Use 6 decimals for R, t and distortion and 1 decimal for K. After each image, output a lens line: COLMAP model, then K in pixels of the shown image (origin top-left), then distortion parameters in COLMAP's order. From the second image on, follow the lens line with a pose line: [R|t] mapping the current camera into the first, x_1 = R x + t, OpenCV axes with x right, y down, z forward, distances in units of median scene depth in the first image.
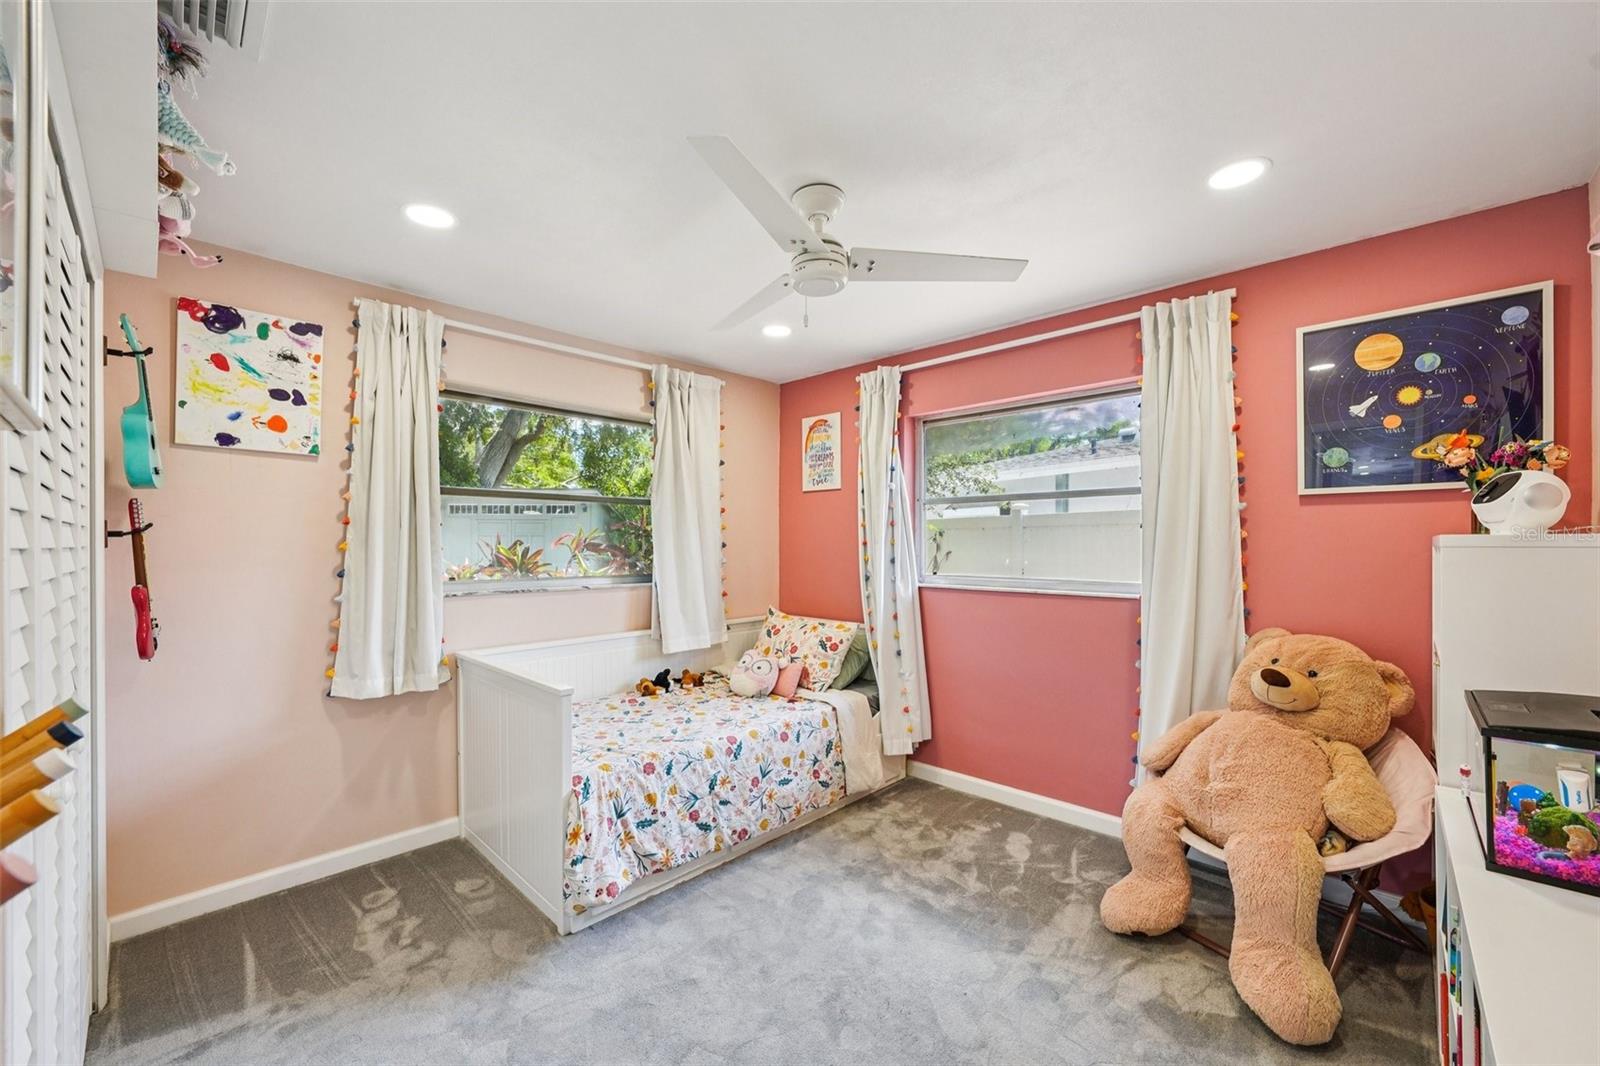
lens RADIAL K [[672.8, 0, 798.7], [0, 672.8, 540.0], [0, 0, 1]] dist [-0.000761, 0.000044]
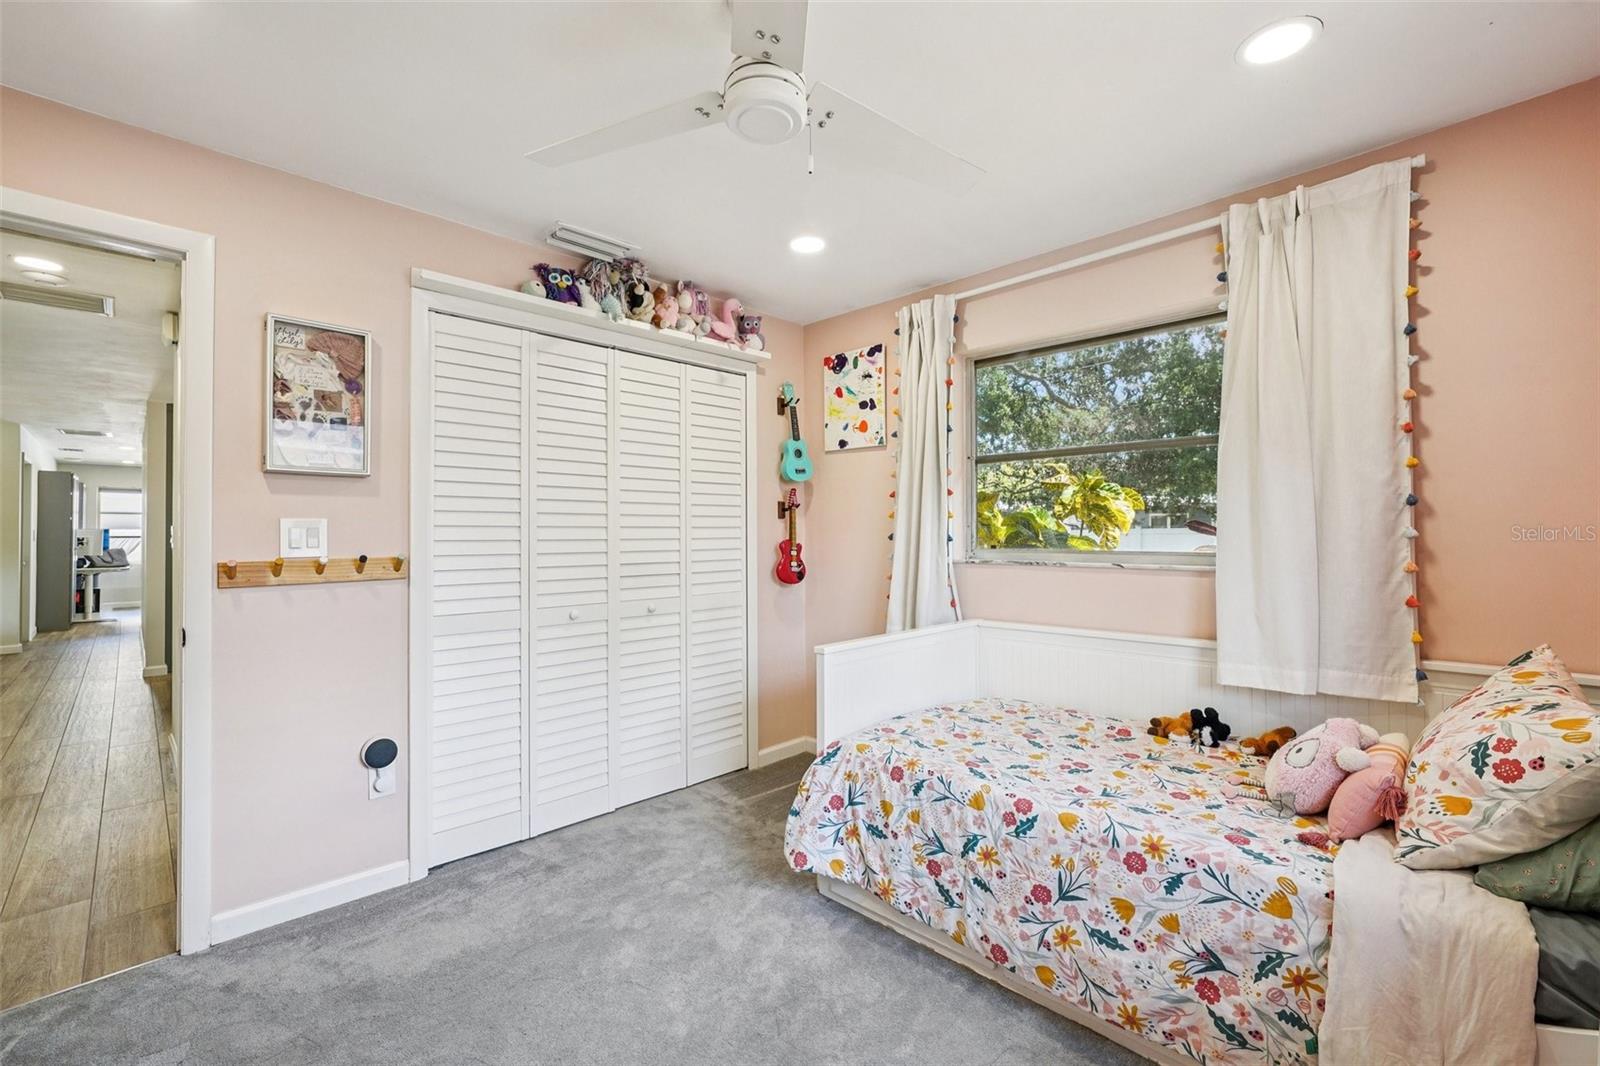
lens RADIAL K [[713.9, 0, 800.7], [0, 713.9, 524.4], [0, 0, 1]] dist [-0.000273, -0.000341]
pose [[-0.069176, -0.014590, -0.997498, 0.612046], [0.006166, 0.999868, -0.015052, 0.042832], [0.997585, -0.007192, -0.069076, 0.872274]]
